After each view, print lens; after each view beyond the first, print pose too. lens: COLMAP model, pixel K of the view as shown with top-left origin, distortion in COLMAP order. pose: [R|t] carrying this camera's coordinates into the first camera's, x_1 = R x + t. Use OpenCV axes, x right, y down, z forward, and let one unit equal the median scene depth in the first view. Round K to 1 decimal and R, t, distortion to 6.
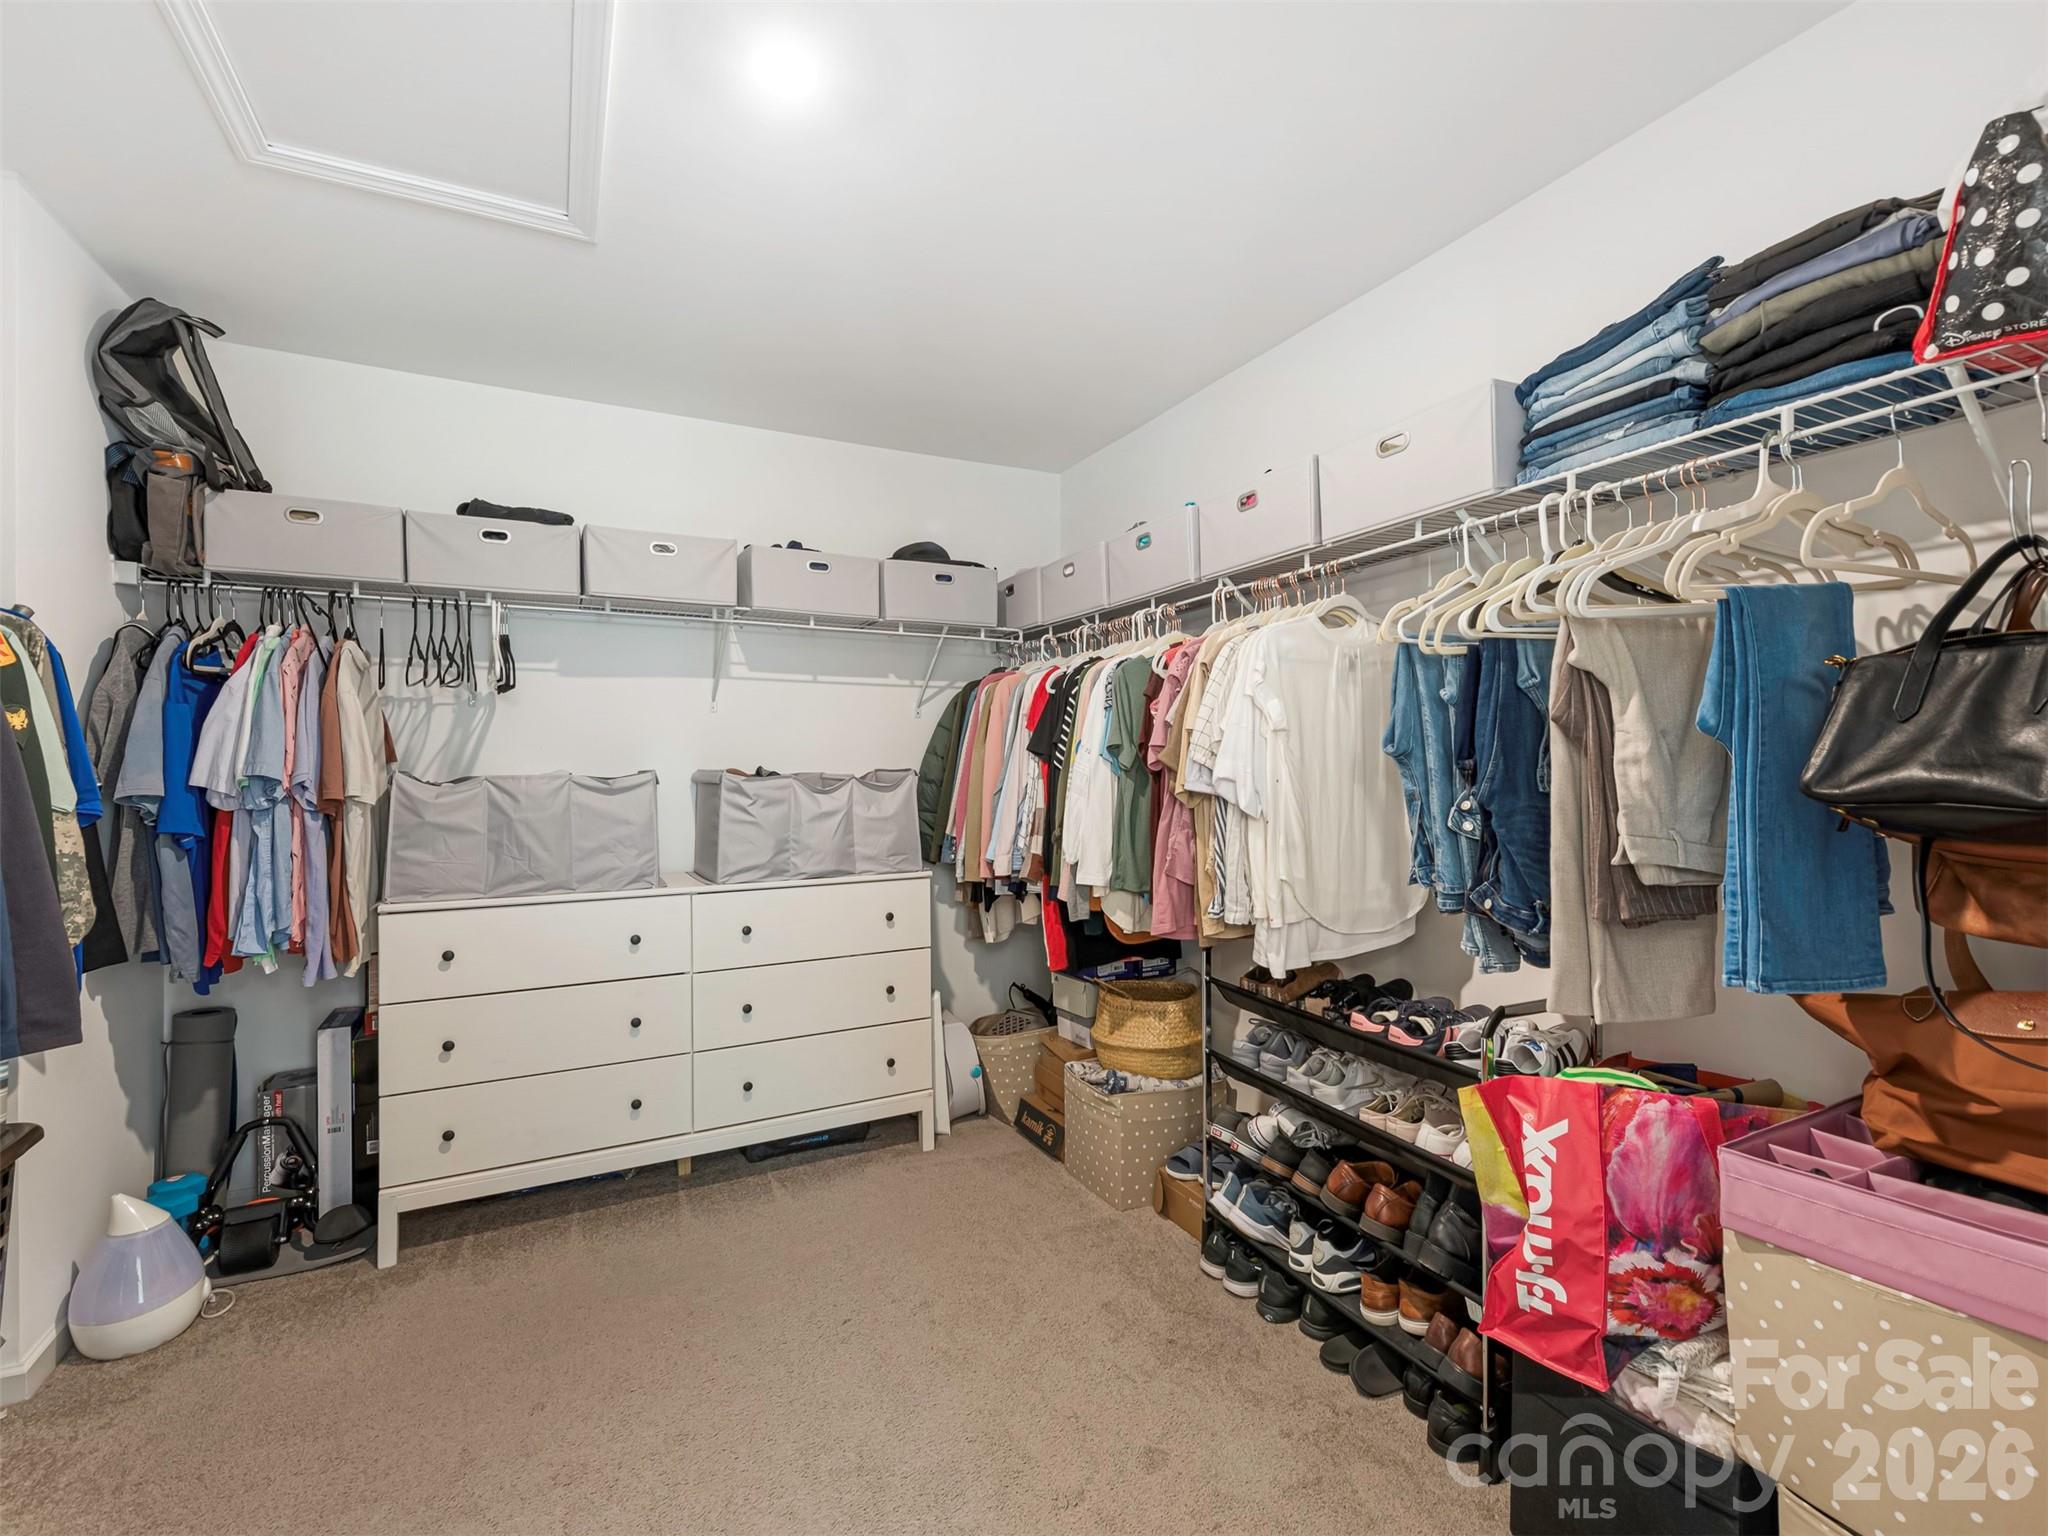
lens RADIAL K [[935.1, 0, 1023.0], [0, 935.1, 774.8], [0, 0, 1]] dist [0.015240, 0.000068]
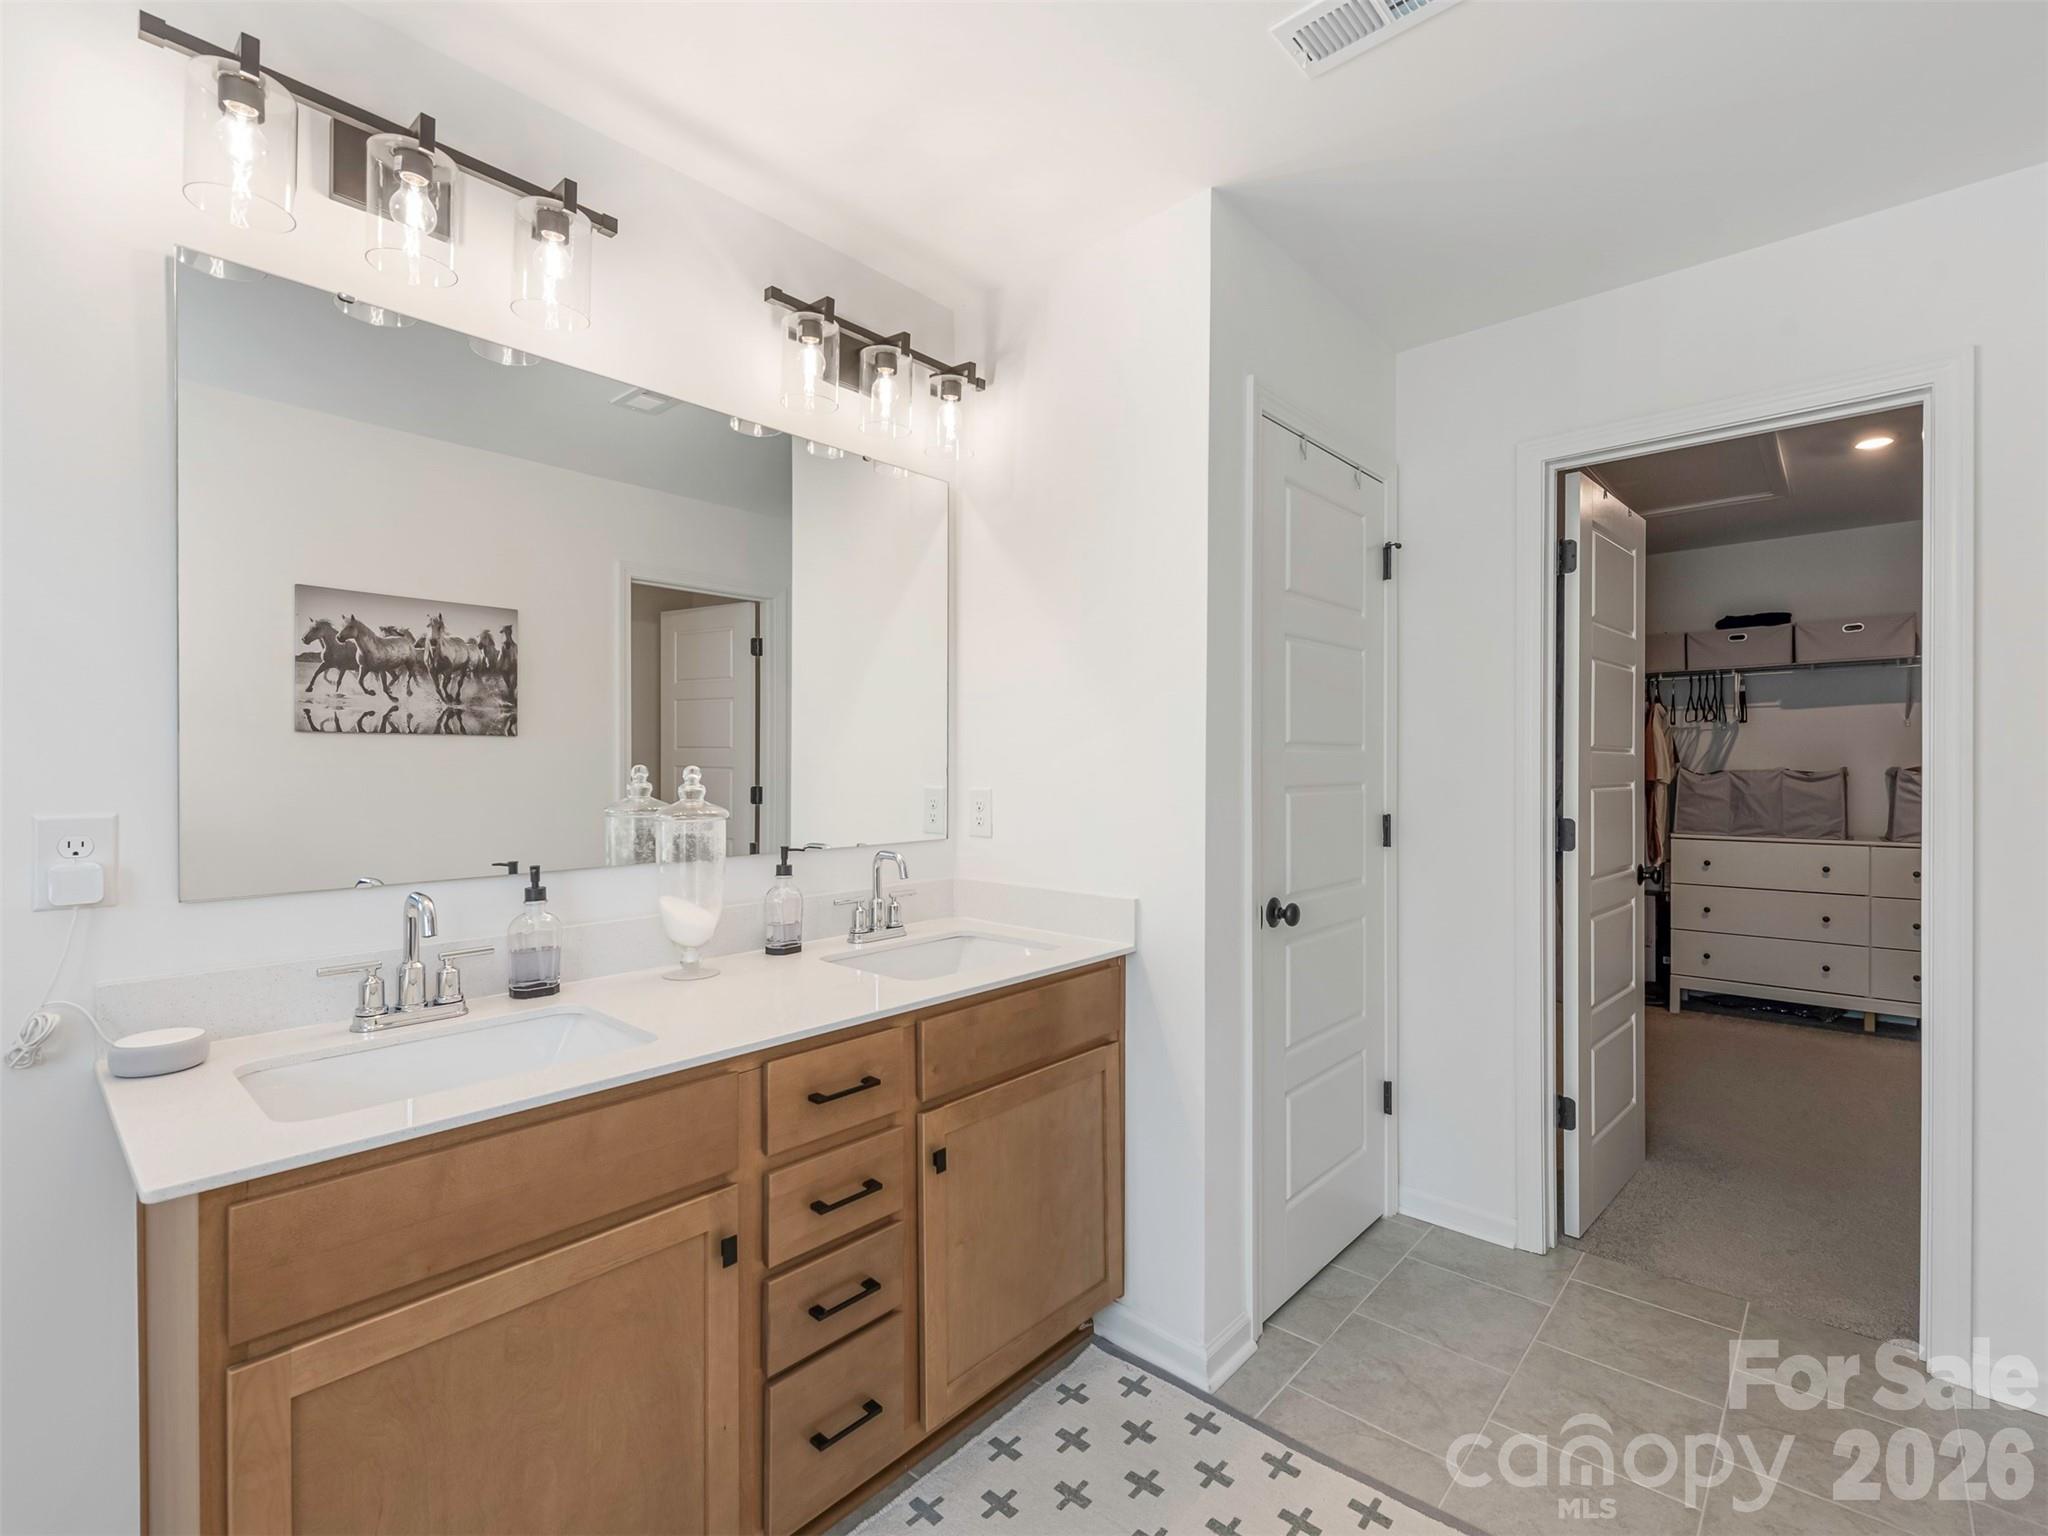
lens RADIAL K [[899.1, 0, 1019.9], [0, 899.1, 775.0], [0, 0, 1]] dist [-0.000866, -0.000036]
pose [[0.349304, 0.012871, -0.936921, 0.583443], [-0.000078, 0.999906, 0.013707, -0.013149], [0.937009, -0.004715, 0.349272, -0.904940]]
